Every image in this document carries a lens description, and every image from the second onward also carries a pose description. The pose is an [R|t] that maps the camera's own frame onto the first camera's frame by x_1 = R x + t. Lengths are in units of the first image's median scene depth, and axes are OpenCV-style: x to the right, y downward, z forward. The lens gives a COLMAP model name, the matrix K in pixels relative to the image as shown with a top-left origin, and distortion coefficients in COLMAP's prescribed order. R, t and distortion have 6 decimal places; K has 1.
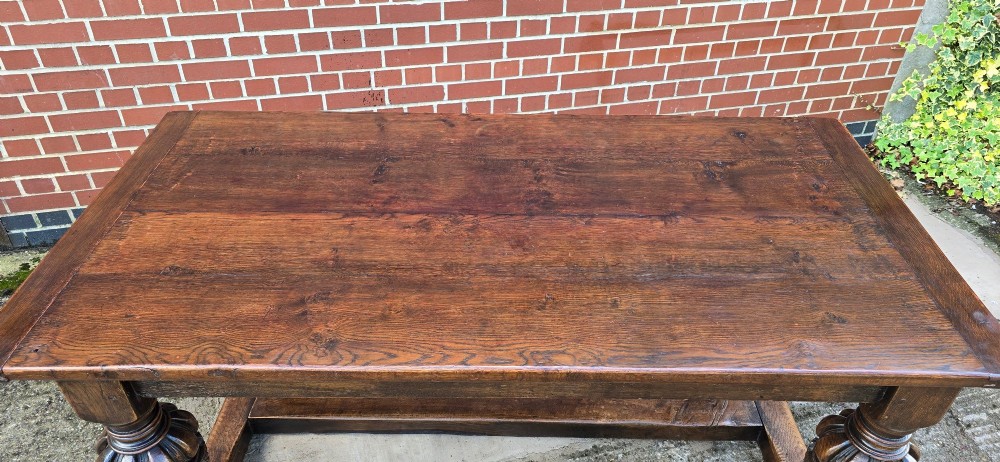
lens RADIAL K [[678.0, 0, 491.1], [0, 678.0, 225.6], [0, 0, 1]] dist [0.053602, -0.054059]
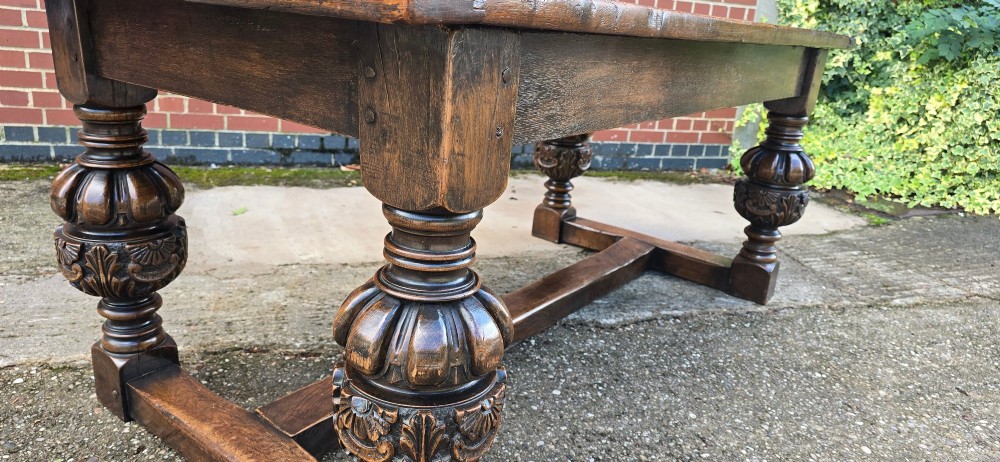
lens RADIAL K [[678.0, 0, 492.8], [0, 678.0, 228.8], [0, 0, 1]] dist [0.053602, -0.054059]
pose [[0.992556, 0.037056, 0.116015, -0.003943], [0.004257, 0.941450, -0.337127, 0.512782], [-0.121715, 0.335111, 0.934284, -0.072454]]
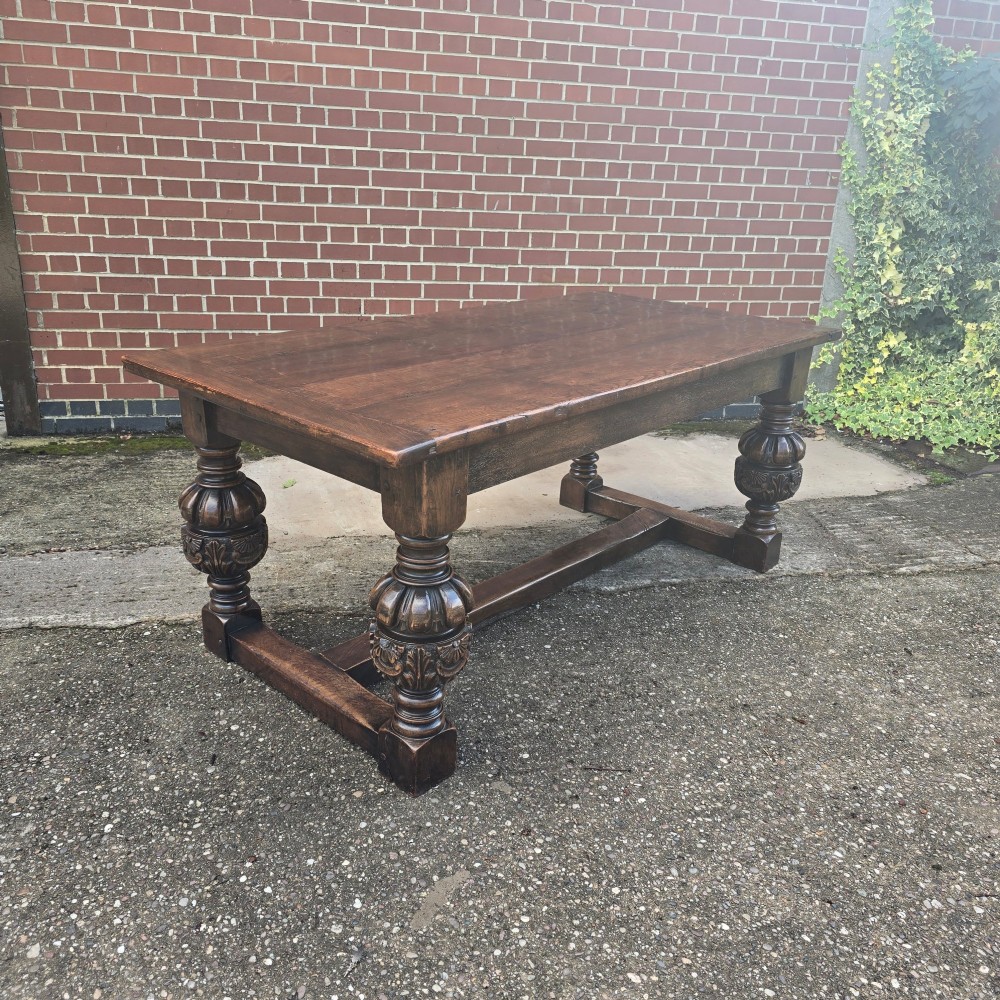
lens RADIAL K [[900.3, 0, 488.1], [0, 900.3, 490.6], [0, 0, 1]] dist [0.075784, -0.085997]
pose [[0.999686, 0.023765, 0.007952, 0.047010], [-0.020348, 0.954992, -0.295934, 0.576023], [-0.014627, 0.295679, 0.955175, -0.460096]]
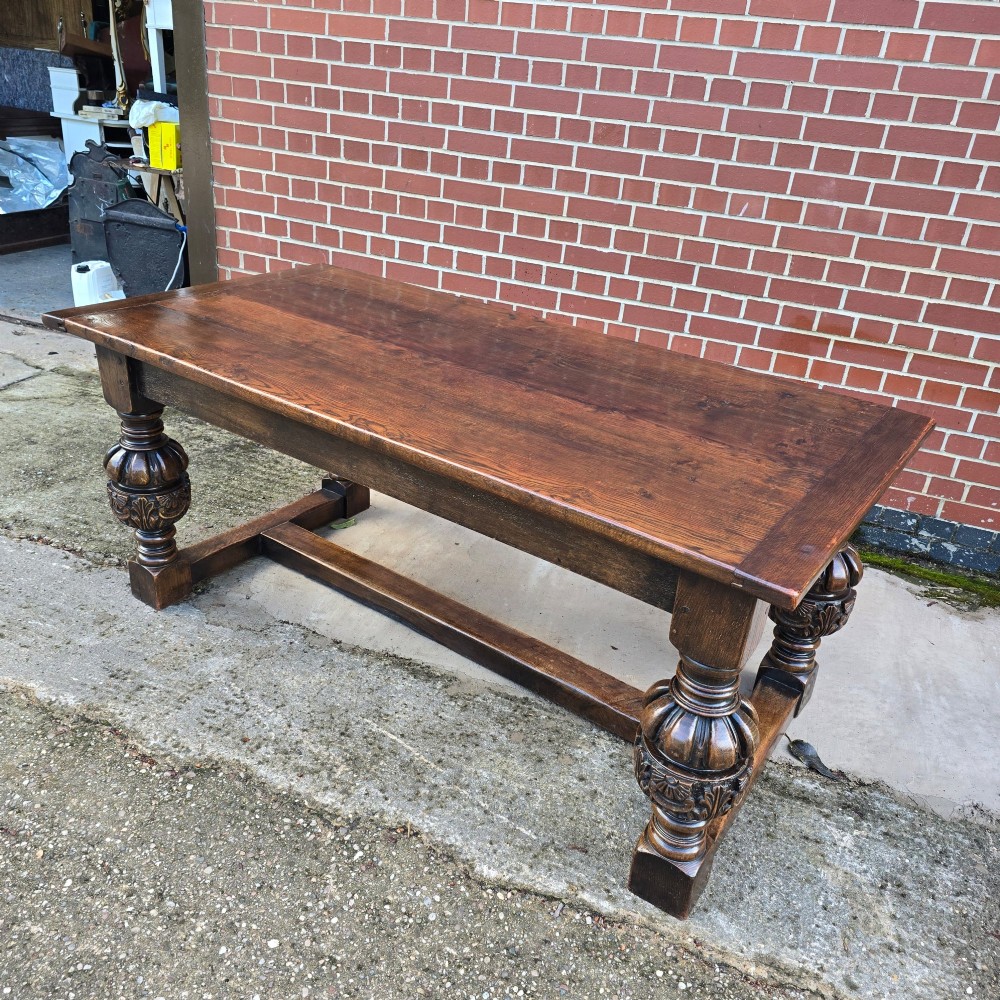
lens RADIAL K [[900.3, 0, 492.4], [0, 900.3, 493.5], [0, 0, 1]] dist [0.075784, -0.085997]
pose [[0.817962, 0.299599, -0.491100, 0.463182], [-0.397874, 0.911202, -0.106802, 0.172406], [0.415493, 0.282756, 0.864531, -0.063561]]
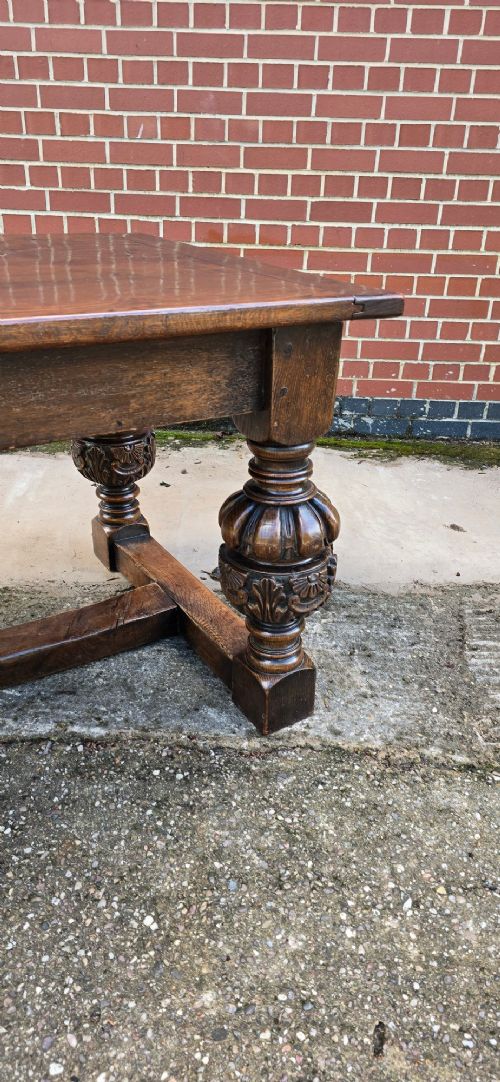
lens RADIAL K [[733.6, 0, 243.4], [0, 733.6, 545.1], [0, 0, 1]] dist [0.053602, -0.054059]
pose [[0.961268, 0.132221, -0.241829, 0.504527], [-0.174808, 0.970840, -0.164049, 0.283569], [0.213087, 0.199969, 0.956351, 0.128254]]
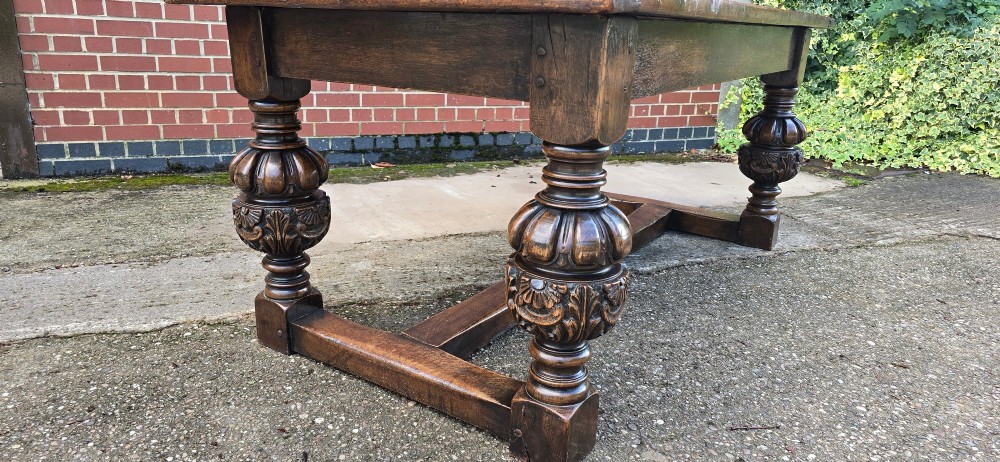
lens RADIAL K [[678.0, 0, 488.7], [0, 678.0, 230.8], [0, 0, 1]] dist [0.053602, -0.054059]
pose [[0.988514, -0.026410, 0.148801, -0.114215], [0.076501, 0.936587, -0.341983, 0.594444], [-0.130333, 0.349439, 0.927850, -0.163616]]
